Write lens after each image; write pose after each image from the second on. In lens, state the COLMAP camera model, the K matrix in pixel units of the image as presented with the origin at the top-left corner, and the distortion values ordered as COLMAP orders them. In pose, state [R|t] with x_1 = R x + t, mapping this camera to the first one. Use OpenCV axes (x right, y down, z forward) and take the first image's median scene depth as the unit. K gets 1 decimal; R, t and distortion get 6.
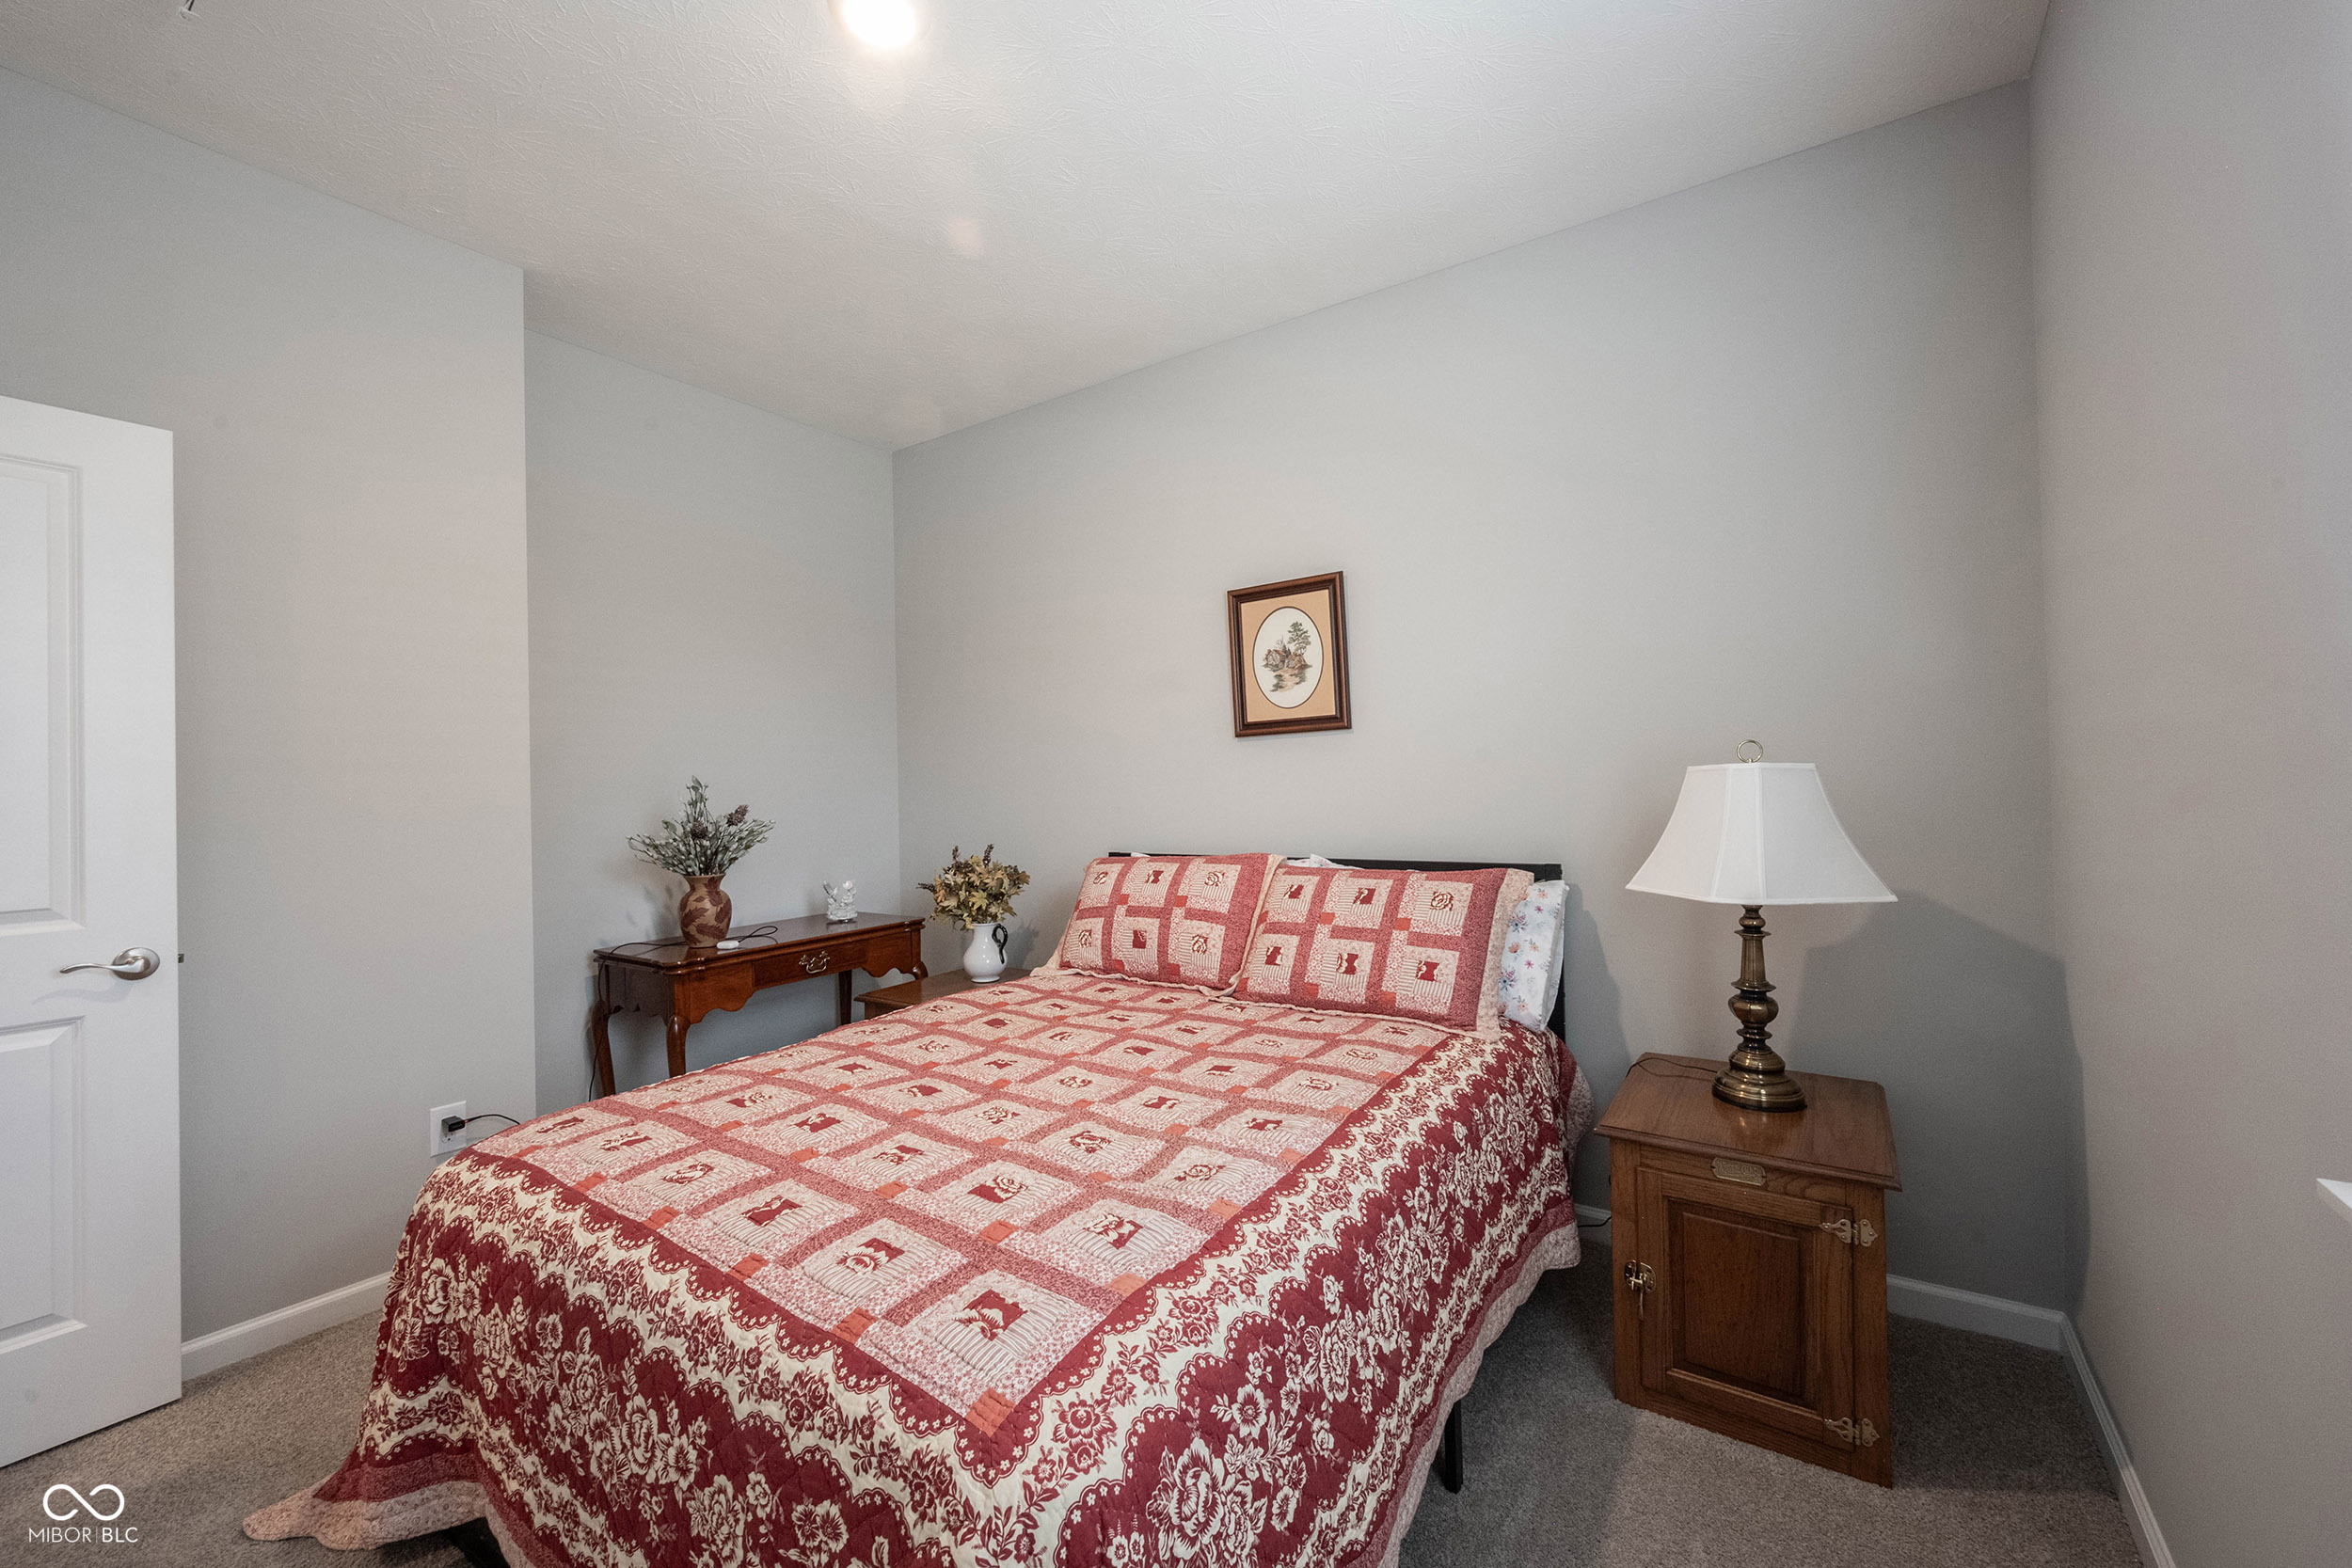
lens RADIAL K [[949.2, 0, 1167.0], [0, 949.2, 777.5], [0, 0, 1]] dist [-0.000063, -0.000147]
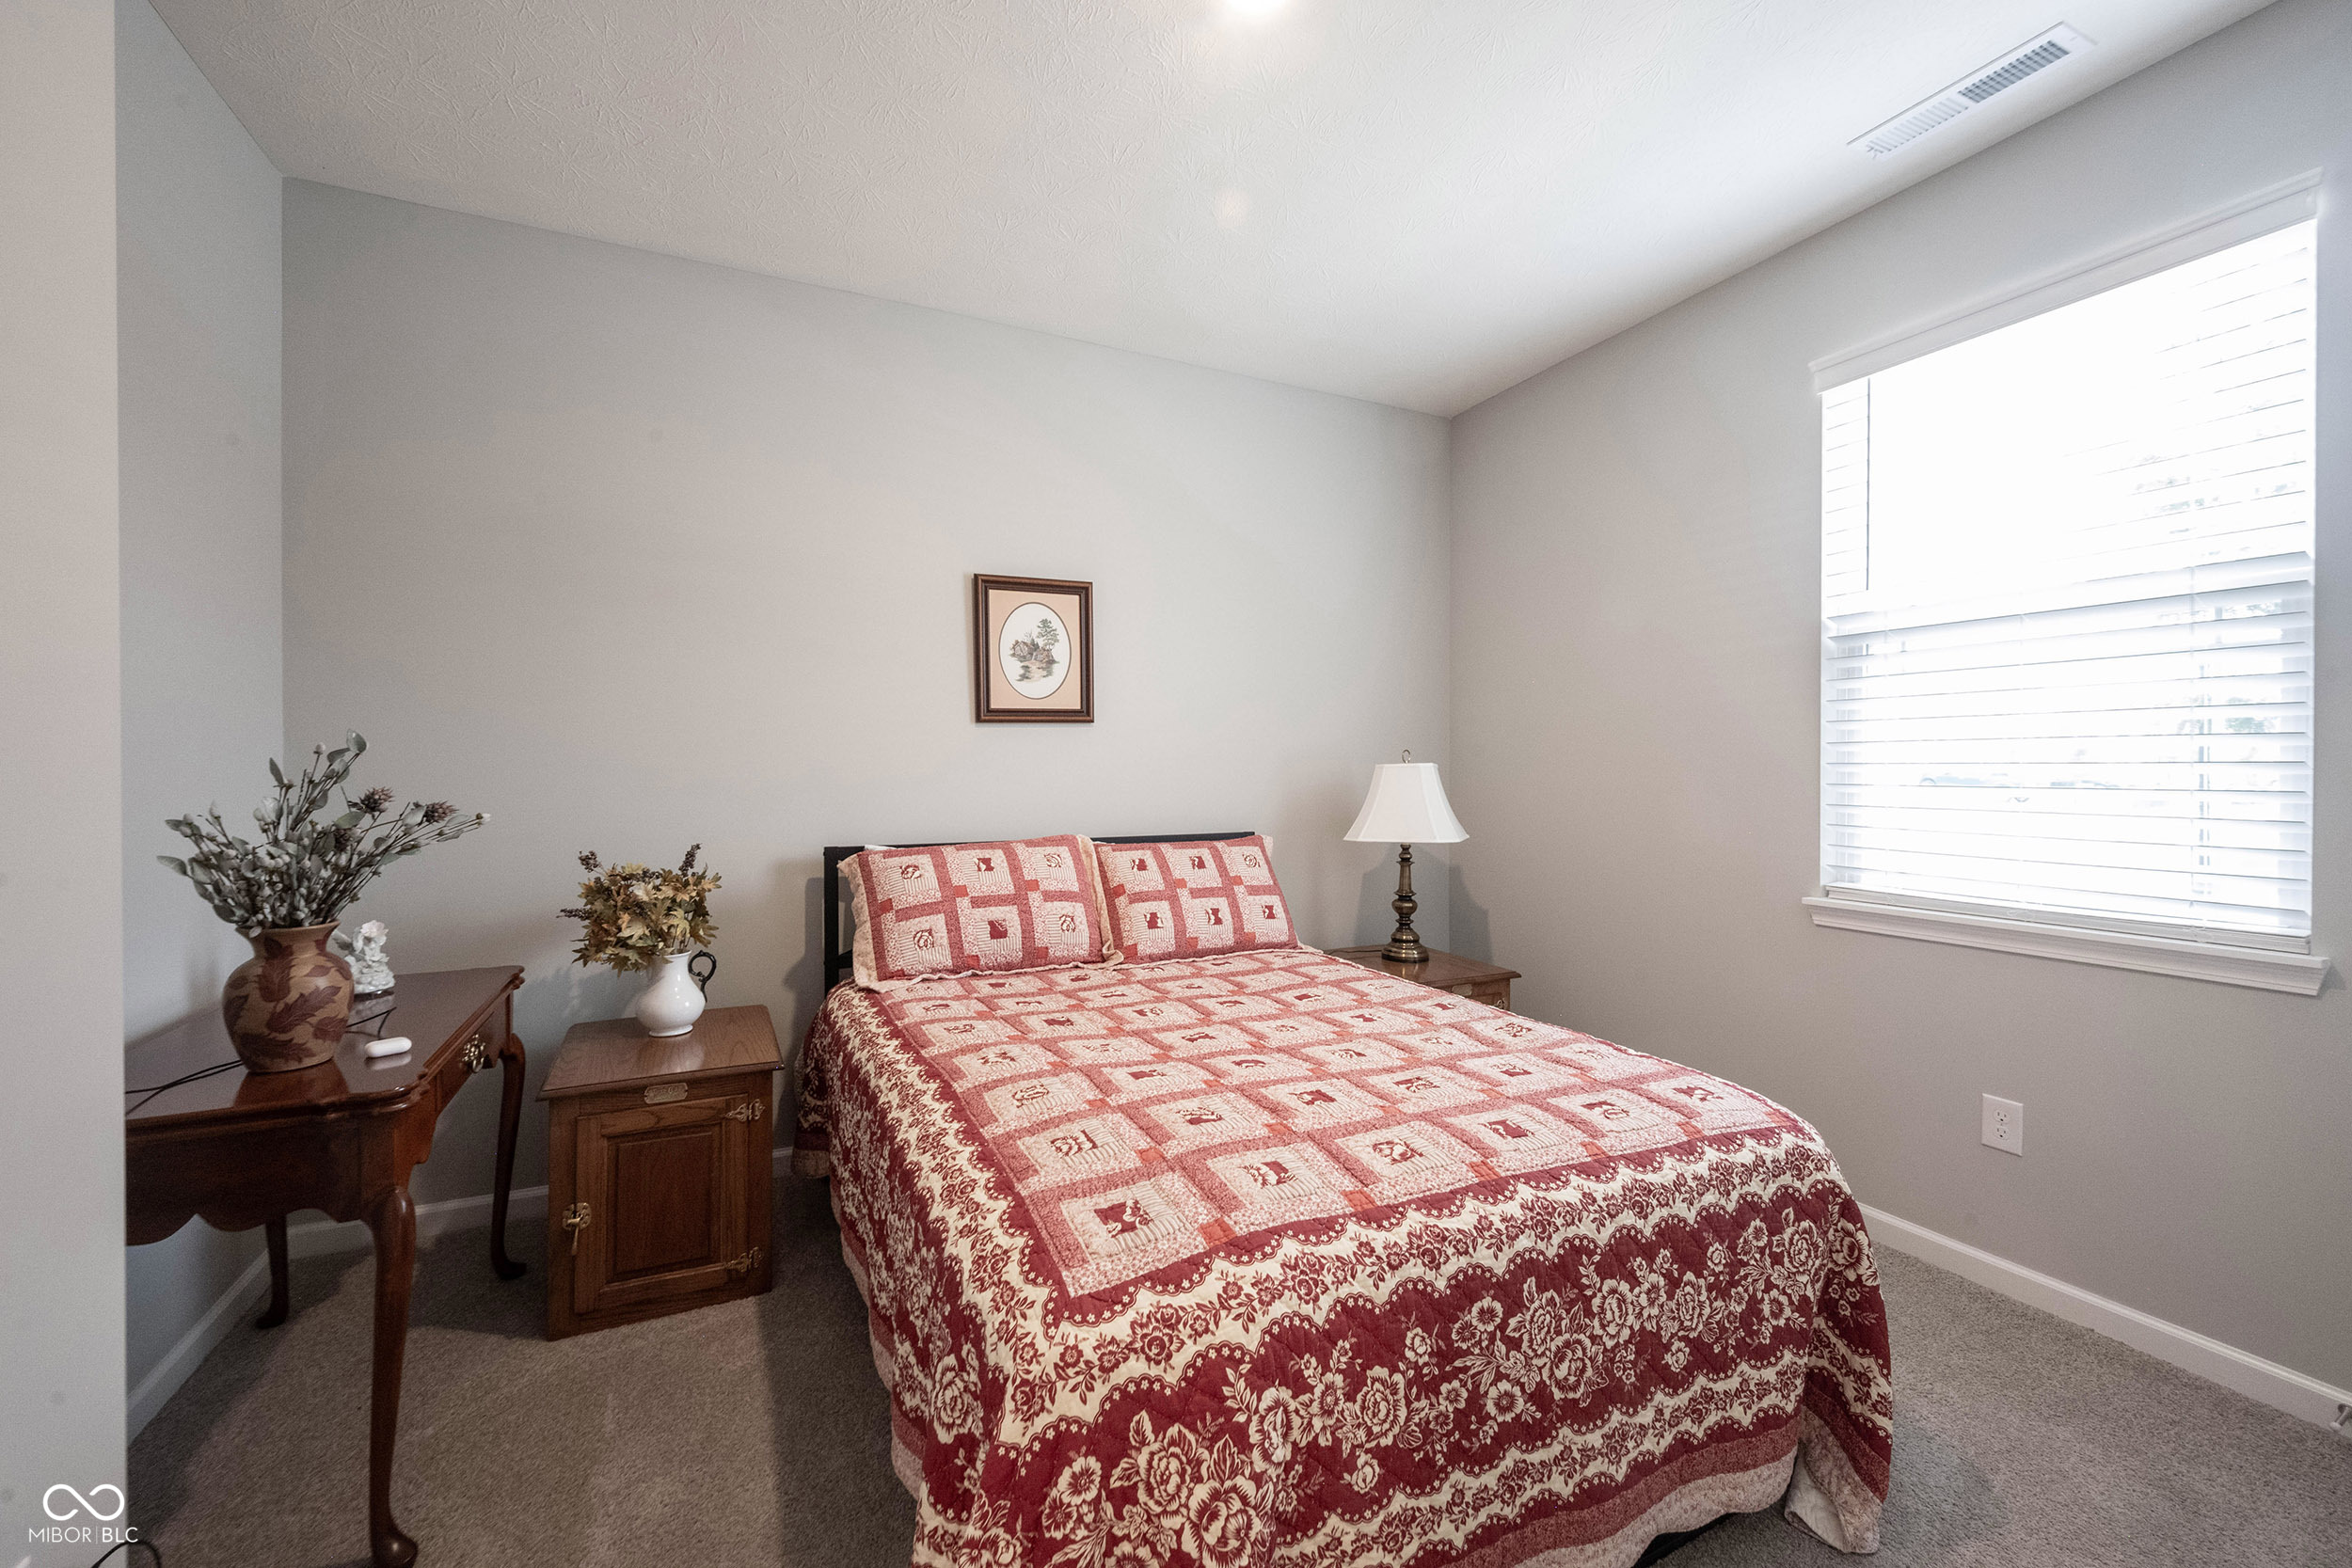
lens RADIAL K [[938.2, 0, 1176.0], [0, 938.2, 784.0], [0, 0, 1]] dist [-0.000121, 0.000189]
pose [[0.494773, 0.008017, 0.868985, -1.052205], [-0.014271, 0.999898, -0.001100, 0.031031], [-0.868905, -0.011857, 0.494836, 0.520811]]
